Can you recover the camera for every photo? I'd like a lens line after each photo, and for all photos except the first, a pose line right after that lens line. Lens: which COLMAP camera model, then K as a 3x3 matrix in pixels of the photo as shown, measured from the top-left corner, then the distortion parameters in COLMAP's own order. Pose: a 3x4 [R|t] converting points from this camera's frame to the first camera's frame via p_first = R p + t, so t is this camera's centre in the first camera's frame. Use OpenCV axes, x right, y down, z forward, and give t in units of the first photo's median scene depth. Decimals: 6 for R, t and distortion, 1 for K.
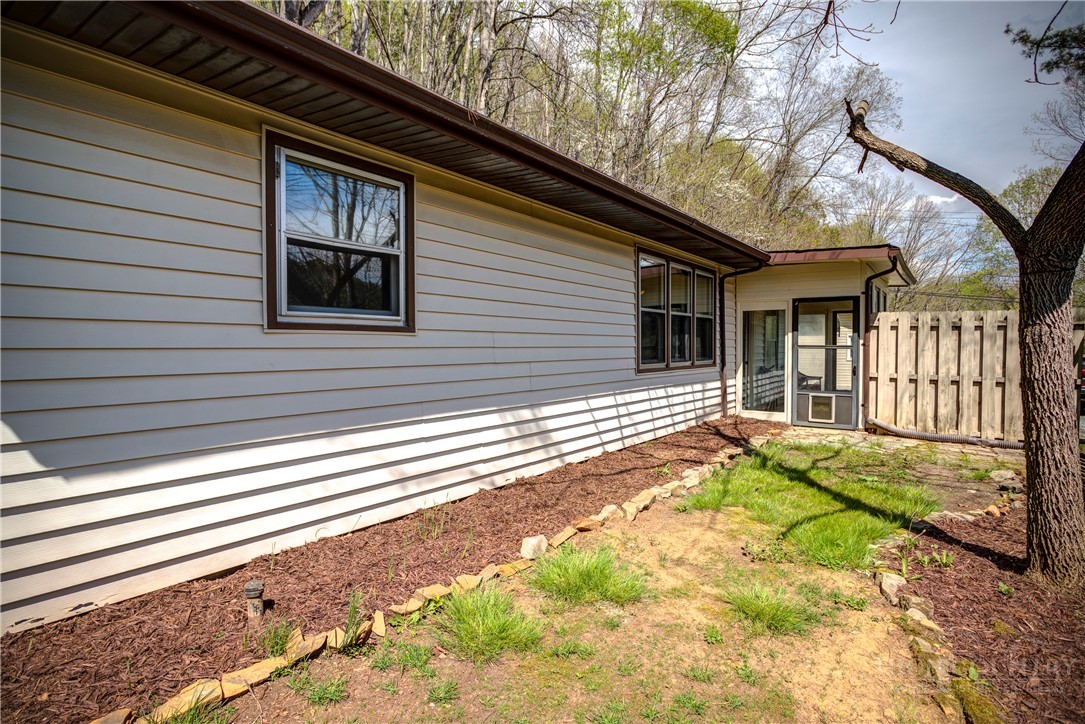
lens RADIAL K [[538.5, 0, 543.5], [0, 538.5, 358.4], [0, 0, 1]] dist [-0.001349, 0.002221]
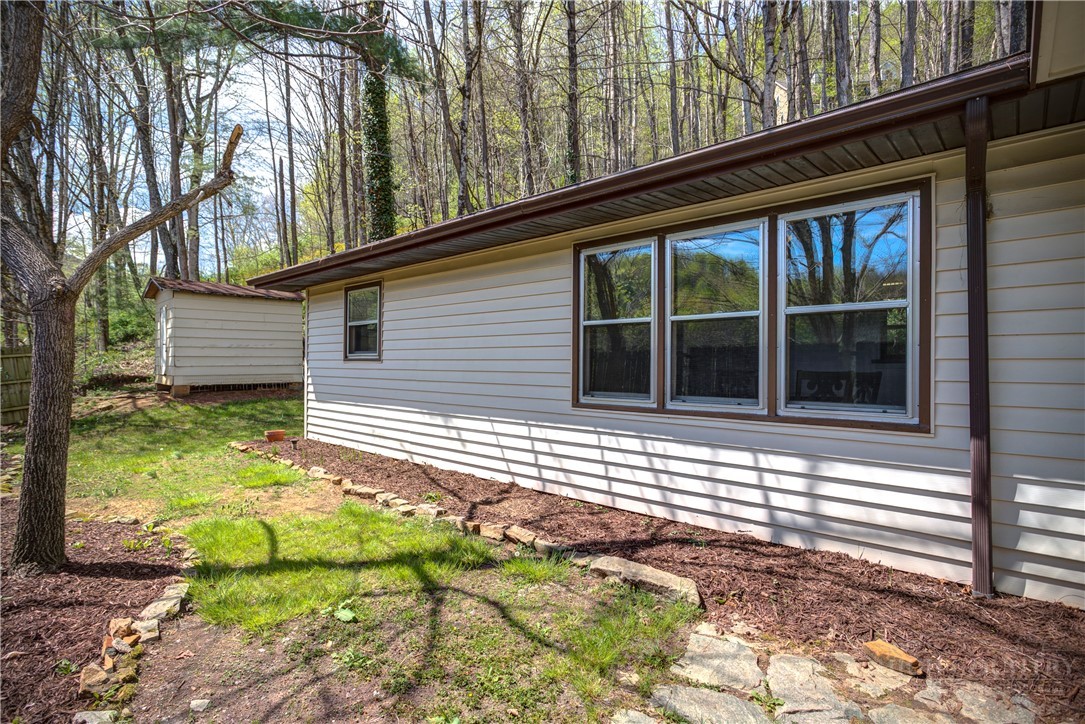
lens RADIAL K [[531.8, 0, 560.9], [0, 531.8, 379.3], [0, 0, 1]] dist [0.000440, 0.001424]
pose [[-0.072854, 0.027031, -0.996976, 0.778434], [-0.027907, 0.999186, 0.029130, -0.028306], [0.996952, 0.029945, -0.072040, 0.860304]]
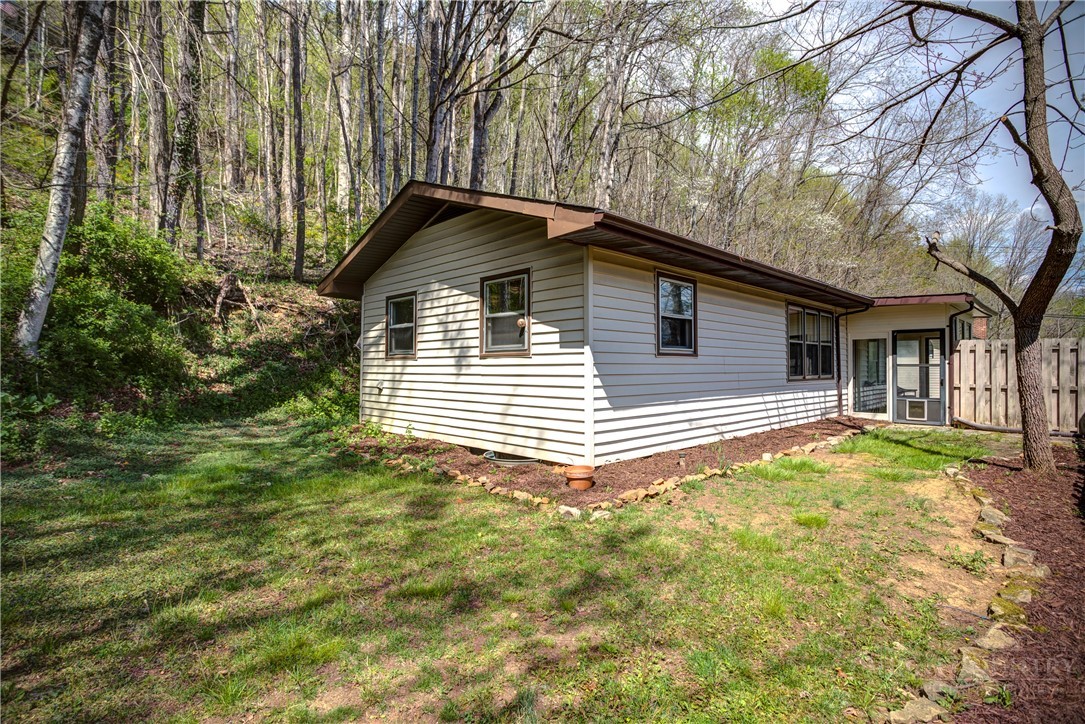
lens RADIAL K [[522.0, 0, 546.3], [0, 522.0, 365.4], [0, 0, 1]] dist [-0.000004, 0.001266]
pose [[0.989974, -0.002244, -0.141228, -0.254146], [-0.001781, 0.999596, -0.028371, 0.020253], [0.141235, 0.028338, 0.989570, -0.502182]]
